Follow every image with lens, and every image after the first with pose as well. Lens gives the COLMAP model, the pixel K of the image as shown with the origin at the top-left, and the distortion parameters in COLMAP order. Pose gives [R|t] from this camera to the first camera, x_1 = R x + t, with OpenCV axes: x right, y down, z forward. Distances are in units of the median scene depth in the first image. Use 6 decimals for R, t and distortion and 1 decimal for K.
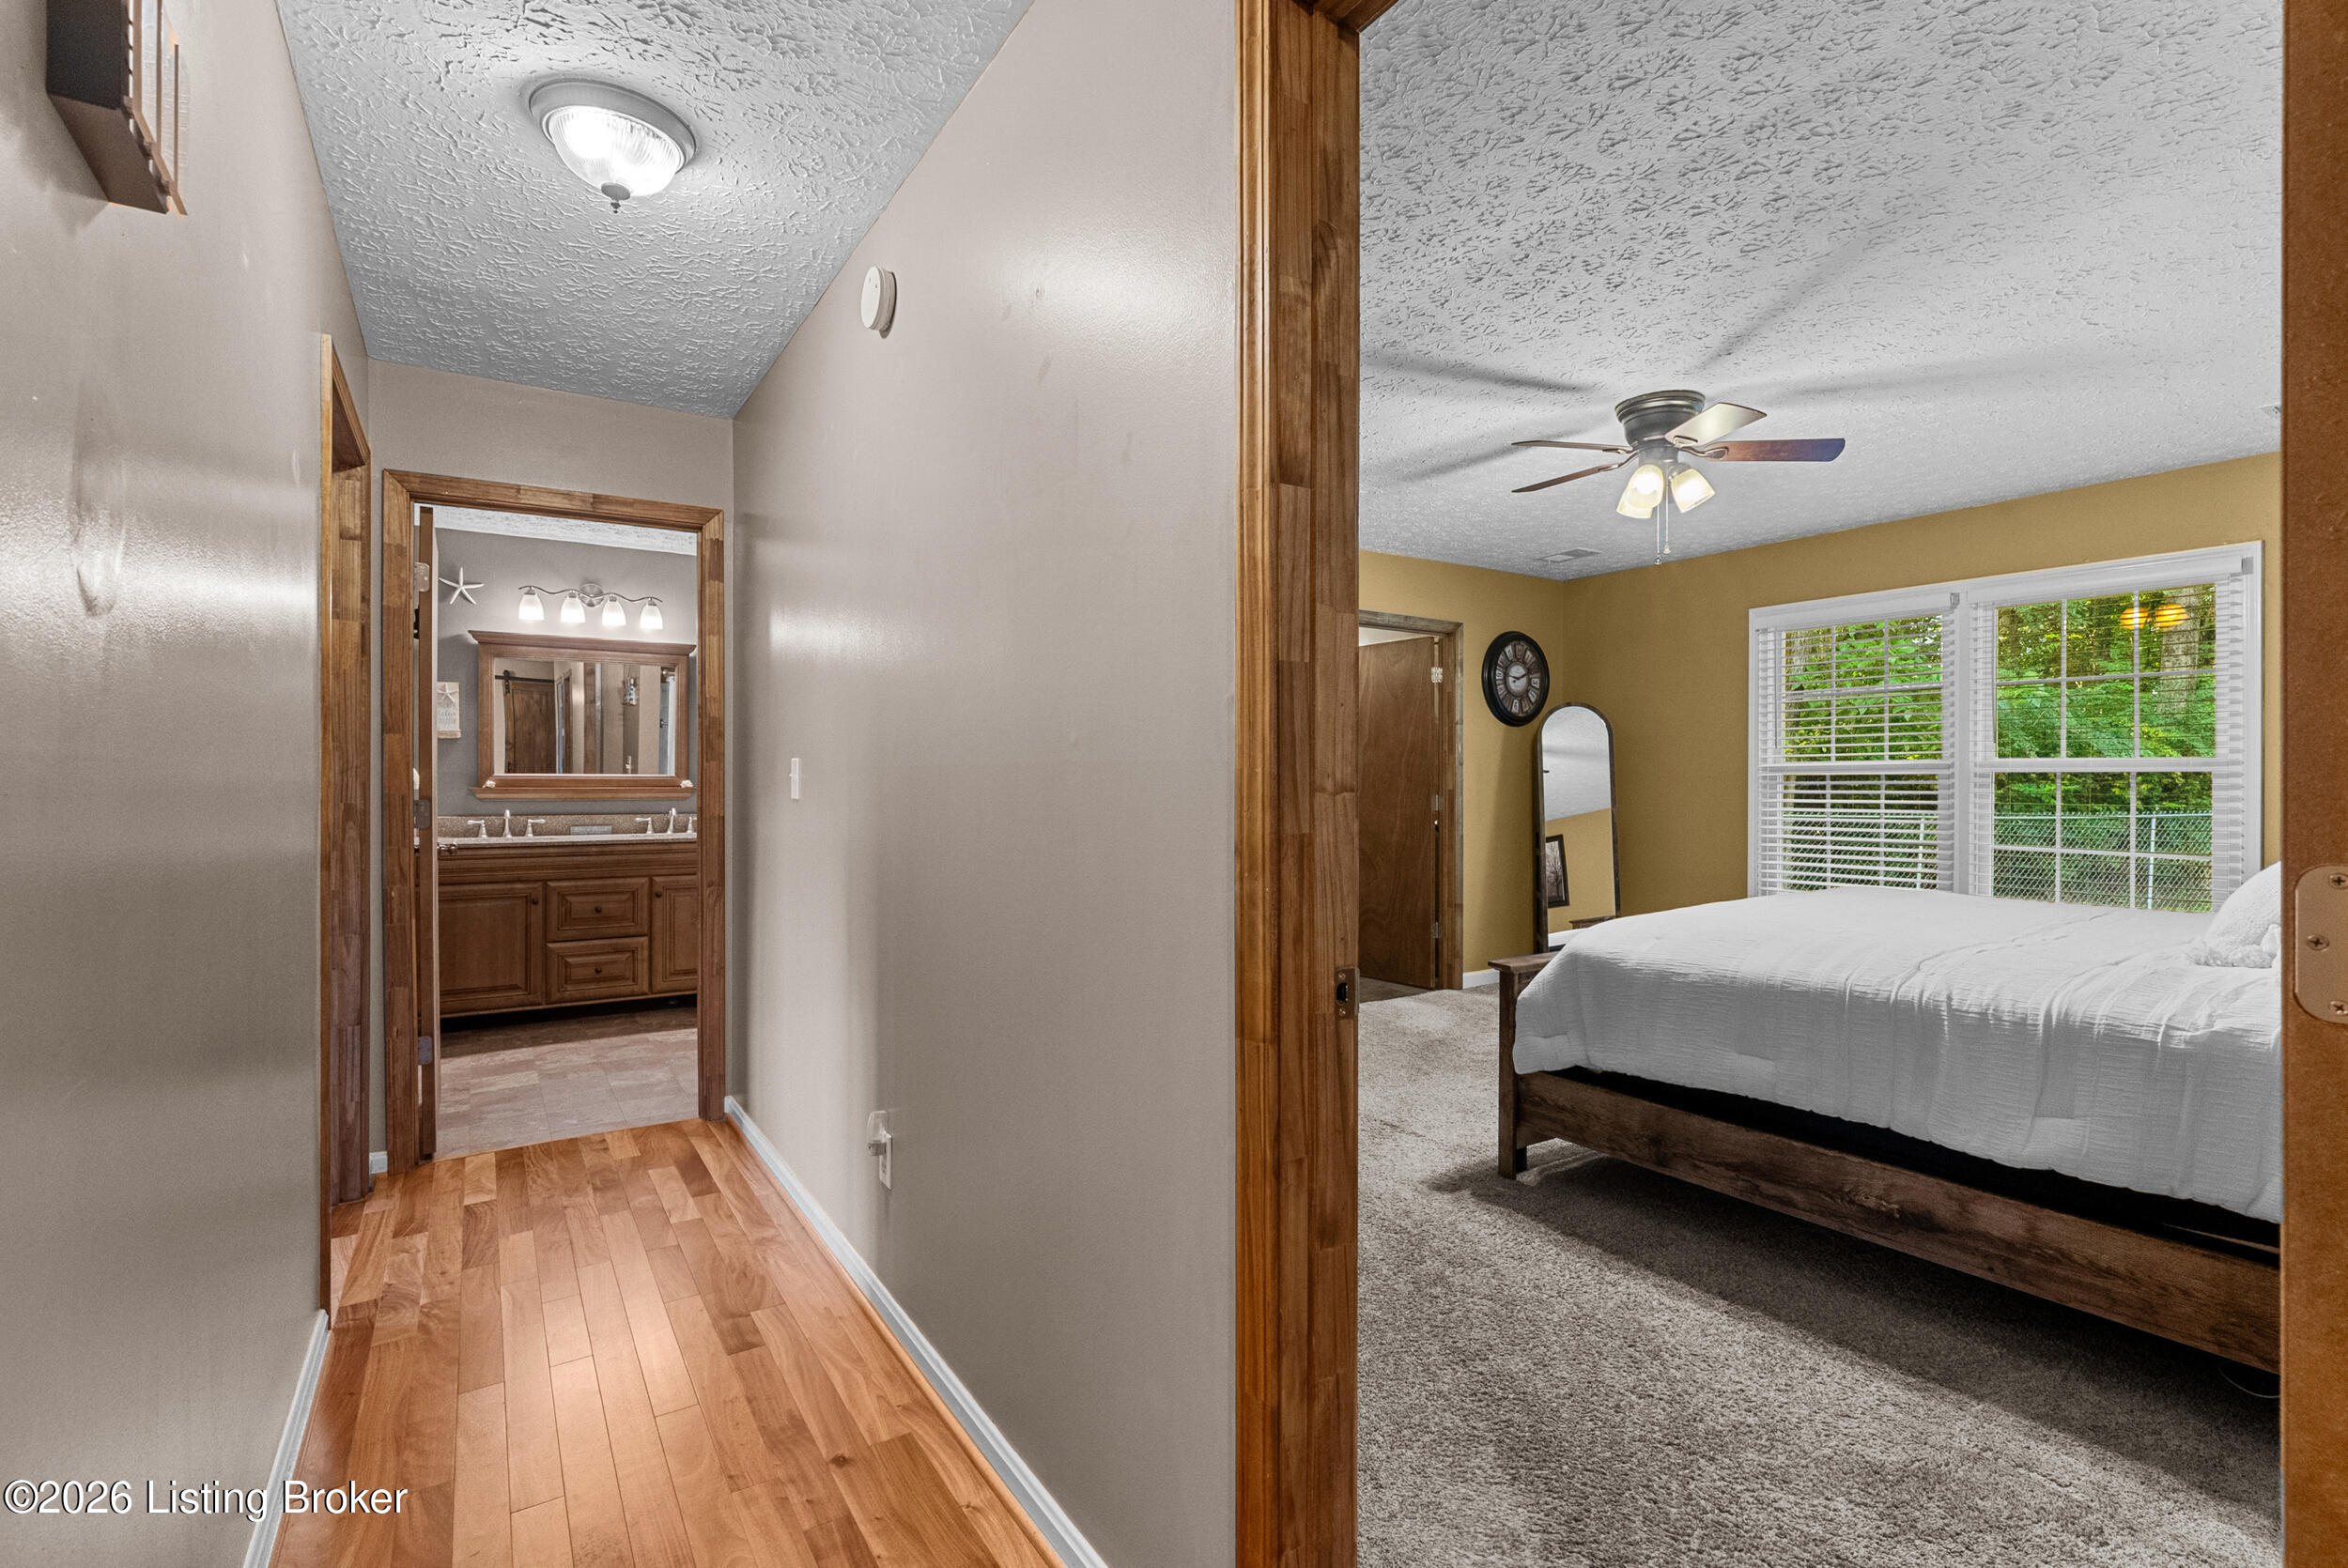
lens RADIAL K [[1058.8, 0, 1189.6], [0, 1058.8, 773.2], [0, 0, 1]] dist [-0.003411, 0.002326]
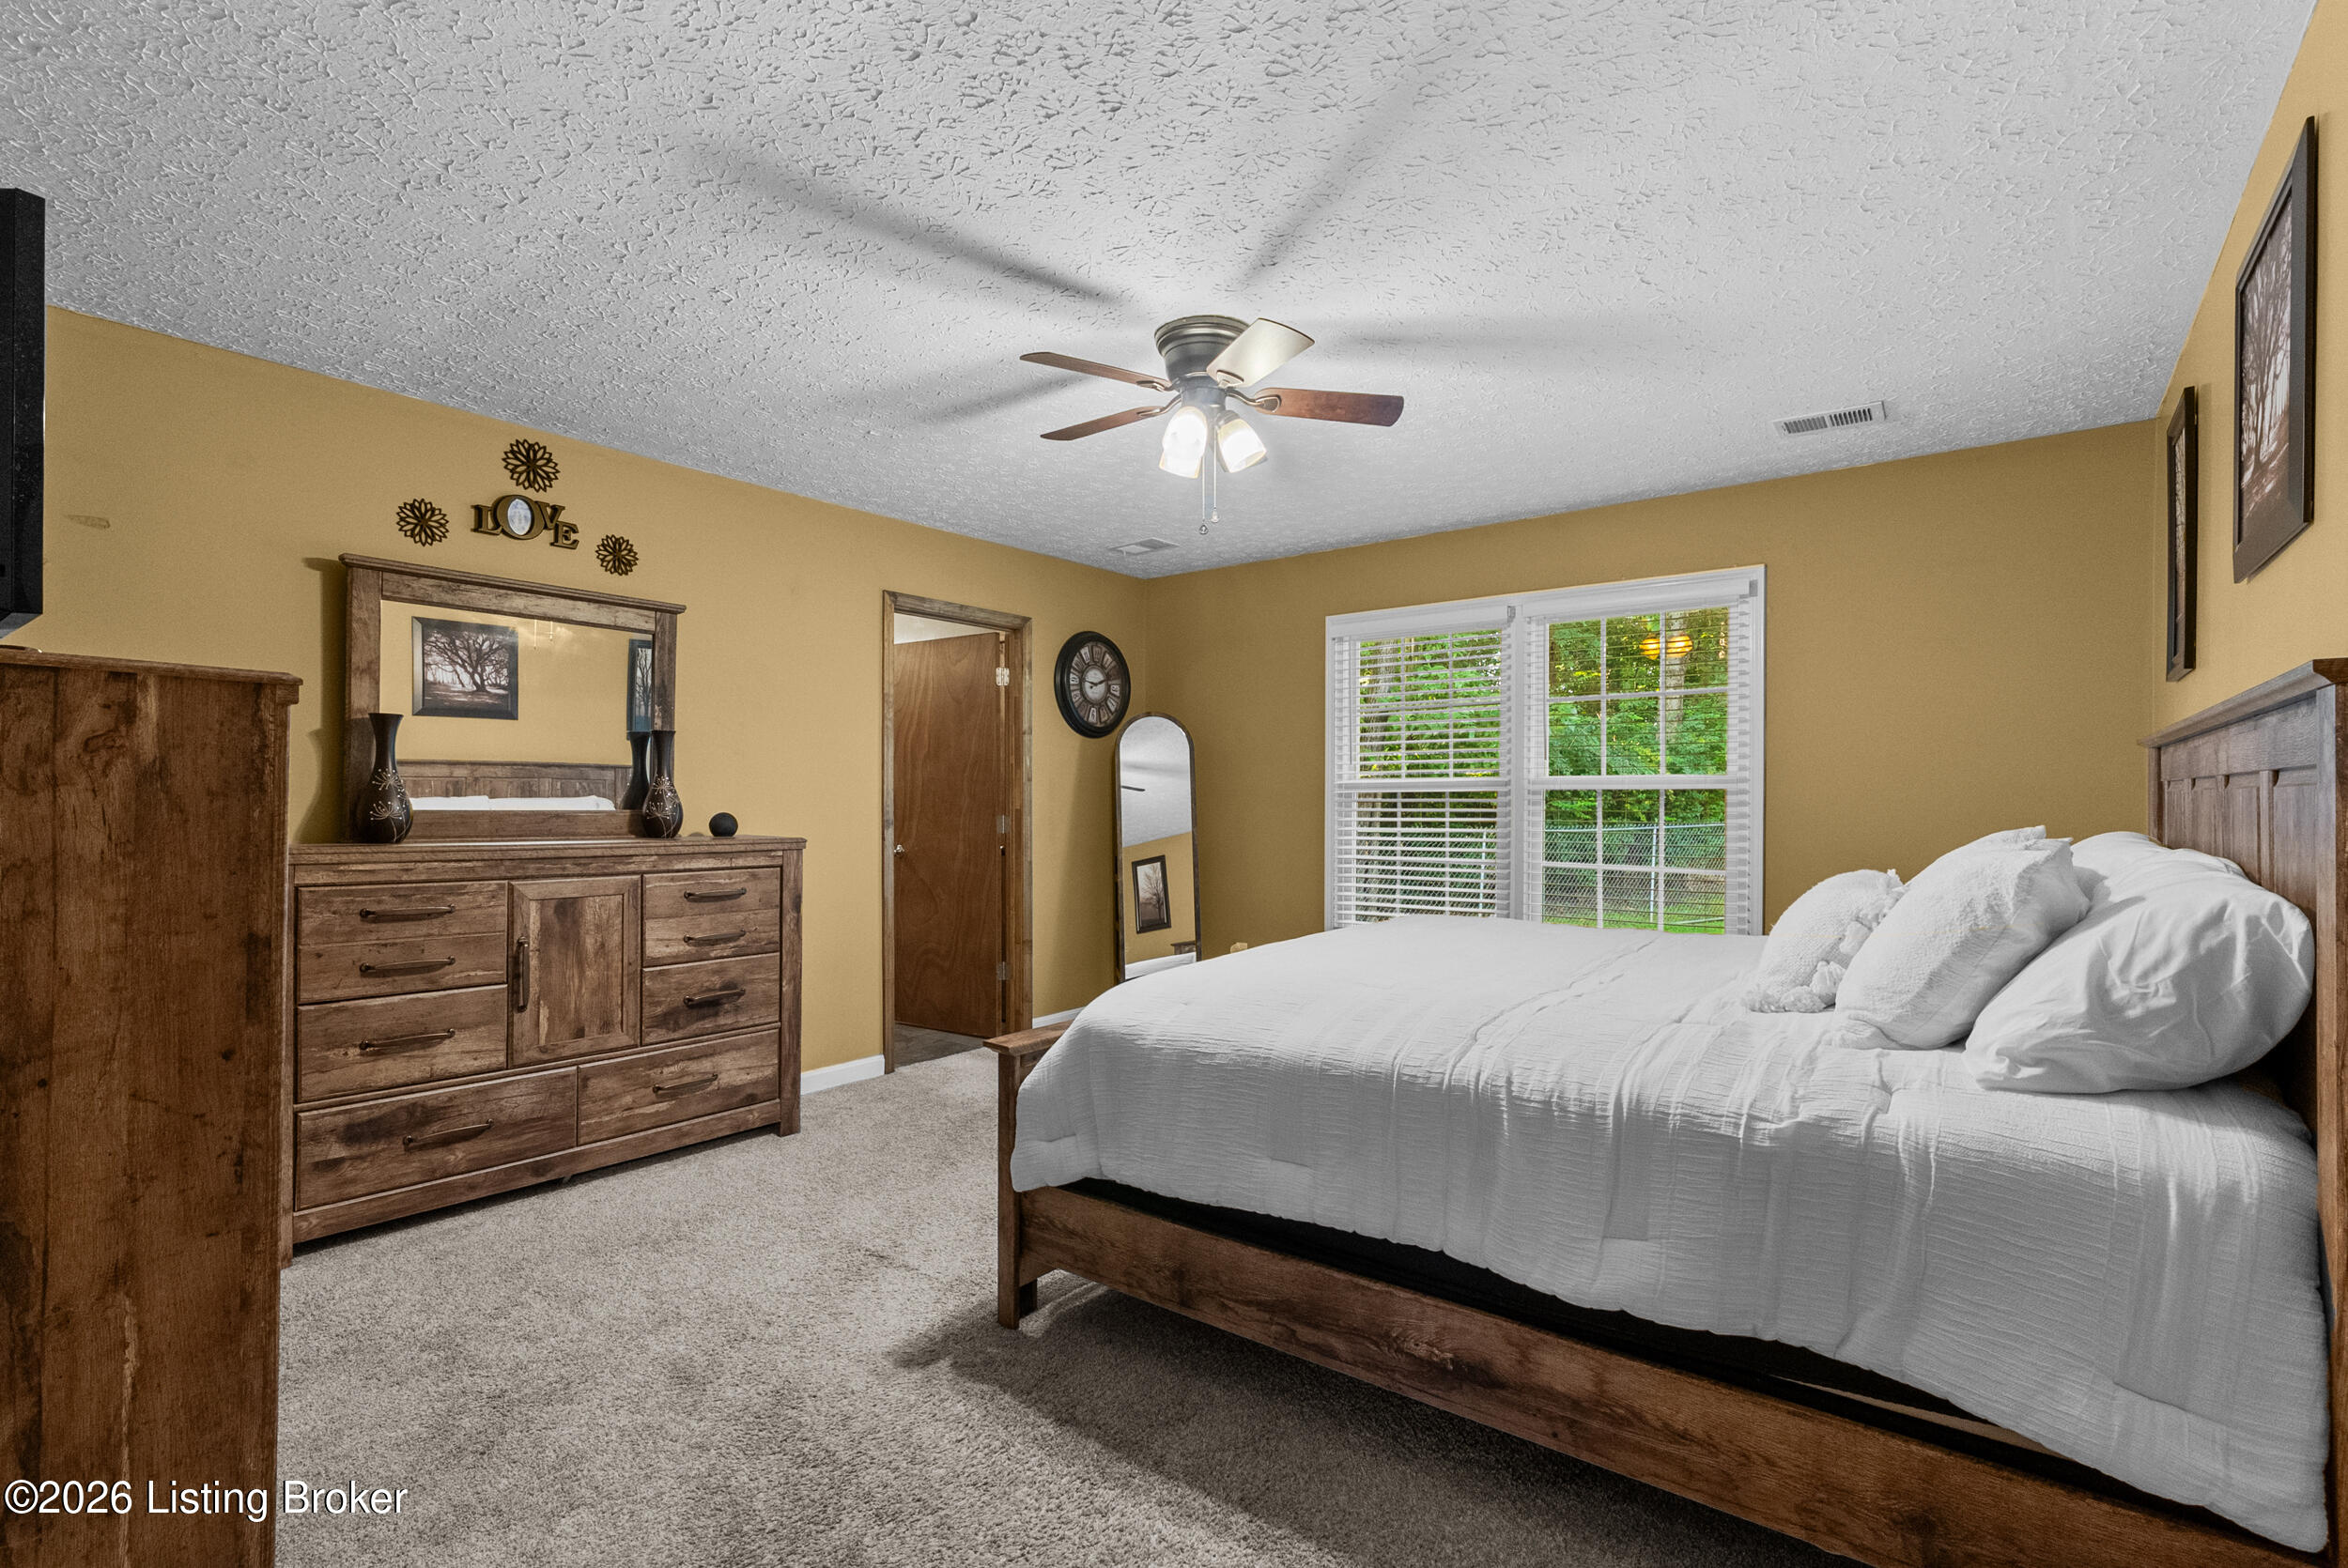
lens RADIAL K [[1058.8, 0, 1178.9], [0, 1058.8, 791.3], [0, 0, 1]] dist [-0.003411, 0.002326]
pose [[0.947925, 0.000481, 0.318492, 0.188709], [-0.000496, 1.000000, -0.000035, 0.001502], [-0.318492, -0.000125, 0.947926, 0.266709]]
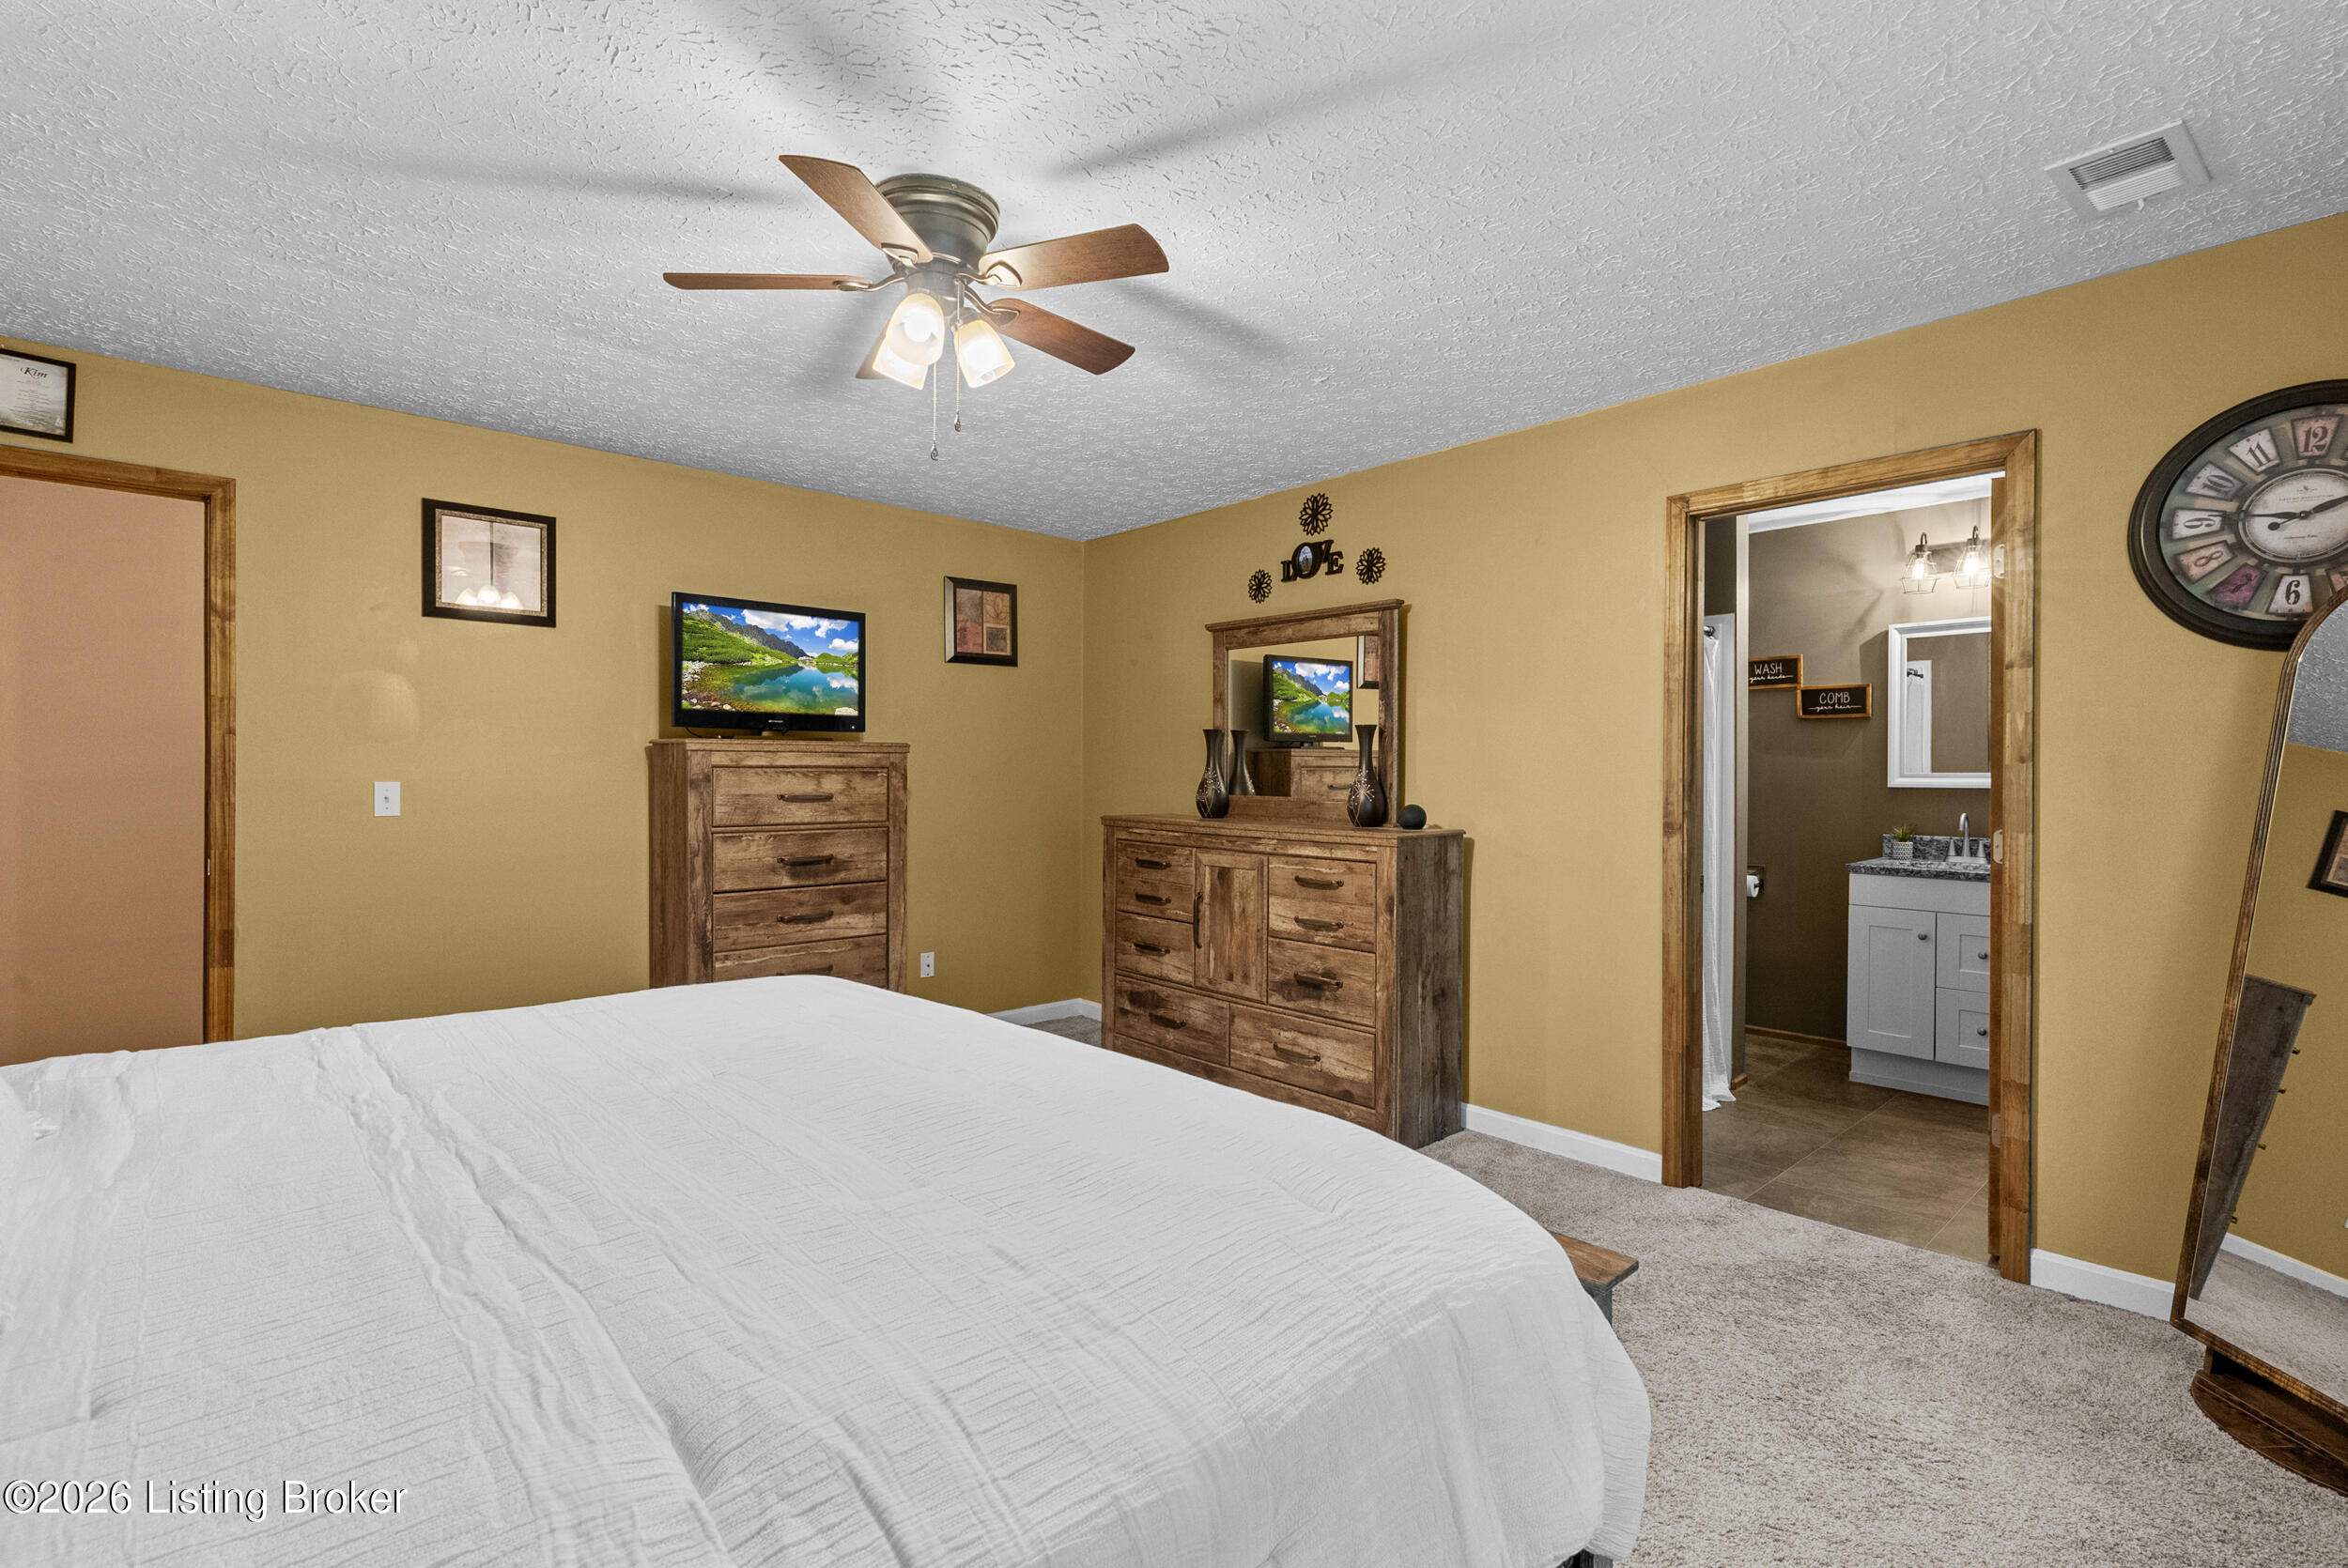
lens RADIAL K [[1058.8, 0, 1176.9], [0, 1058.8, 781.9], [0, 0, 1]] dist [-0.003411, 0.002326]
pose [[0.164481, 0.001555, -0.986379, 1.227149], [0.001131, 0.999998, 0.001765, -0.001687], [0.986380, -0.001406, 0.164479, 1.162204]]
